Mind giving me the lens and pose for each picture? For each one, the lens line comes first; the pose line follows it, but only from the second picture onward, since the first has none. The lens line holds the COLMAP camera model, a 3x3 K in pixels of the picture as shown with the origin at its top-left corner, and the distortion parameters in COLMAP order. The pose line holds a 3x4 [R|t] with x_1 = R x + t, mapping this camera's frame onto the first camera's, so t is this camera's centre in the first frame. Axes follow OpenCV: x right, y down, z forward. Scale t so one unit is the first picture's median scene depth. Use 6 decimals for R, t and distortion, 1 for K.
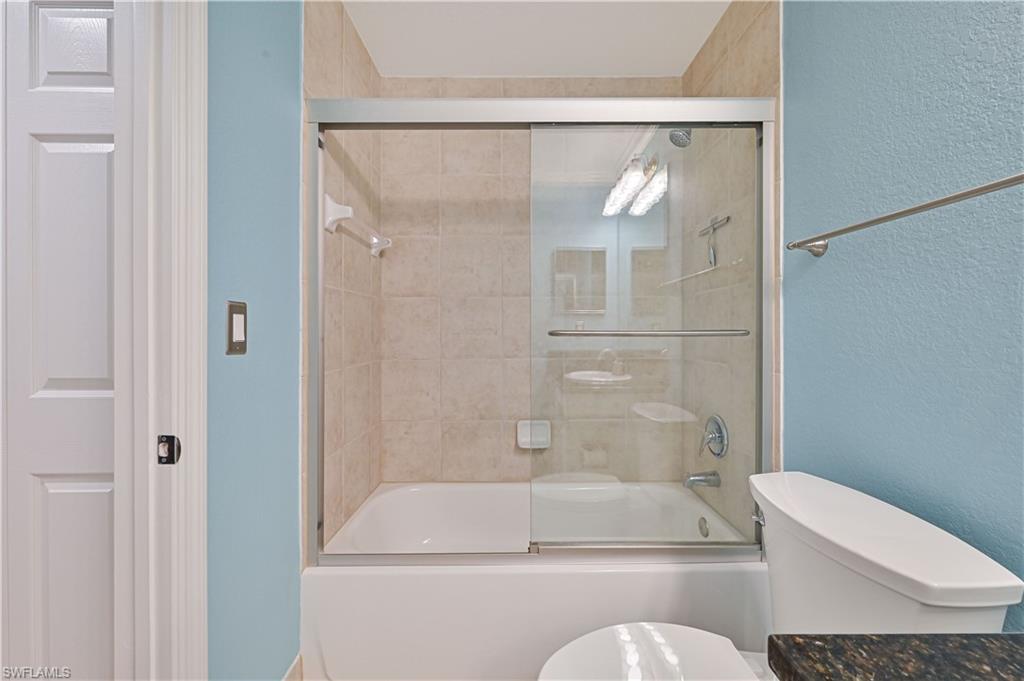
lens RADIAL K [[411.7, 0, 508.8], [0, 411.7, 332.7], [0, 0, 1]] dist [0.002144, 0.000027]
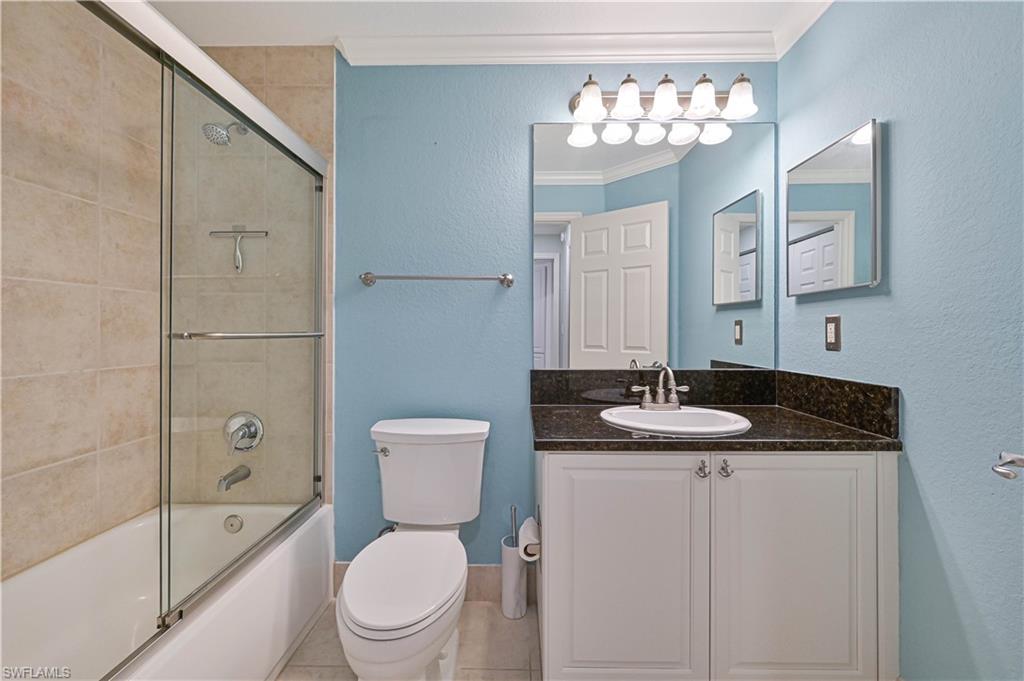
lens RADIAL K [[411.7, 0, 511.1], [0, 411.7, 330.1], [0, 0, 1]] dist [0.002144, 0.000027]
pose [[0.024716, 0.004820, 0.999683, -0.654156], [0.000991, 0.999988, -0.004846, -0.006279], [-0.999694, 0.001111, 0.024711, 0.340645]]
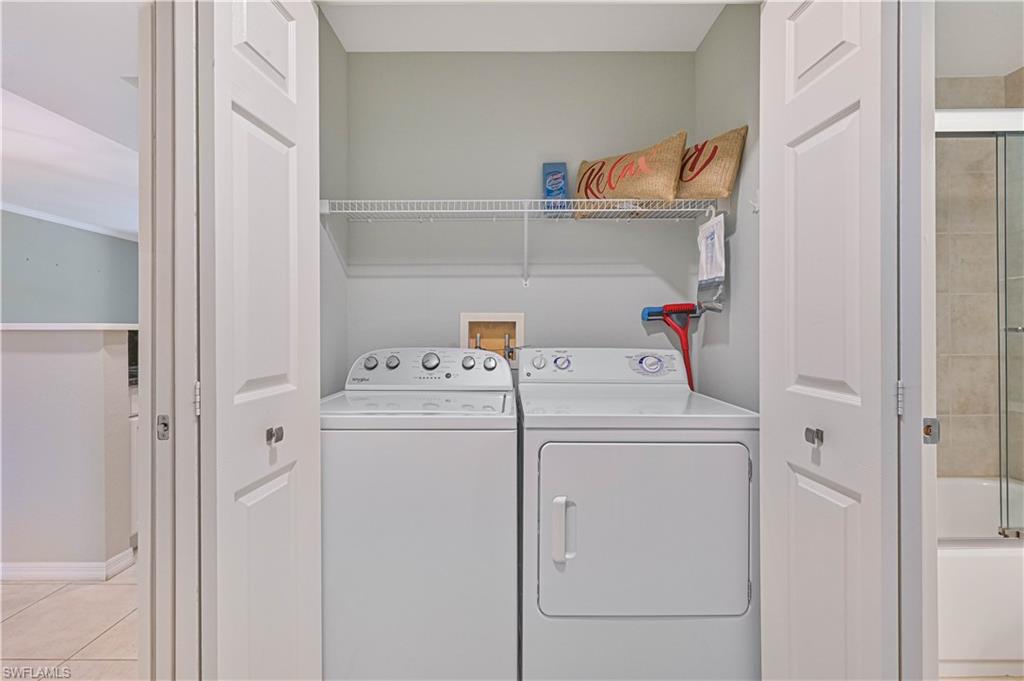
lens RADIAL K [[444.0, 0, 513.3], [0, 444.0, 333.0], [0, 0, 1]] dist [-0.002709, -0.000257]
pose [[0.999927, -0.012067, -0.000586, -1.156792], [0.012068, 0.999927, 0.000034, -0.006446], [0.000585, -0.000041, 1.000000, -0.132973]]
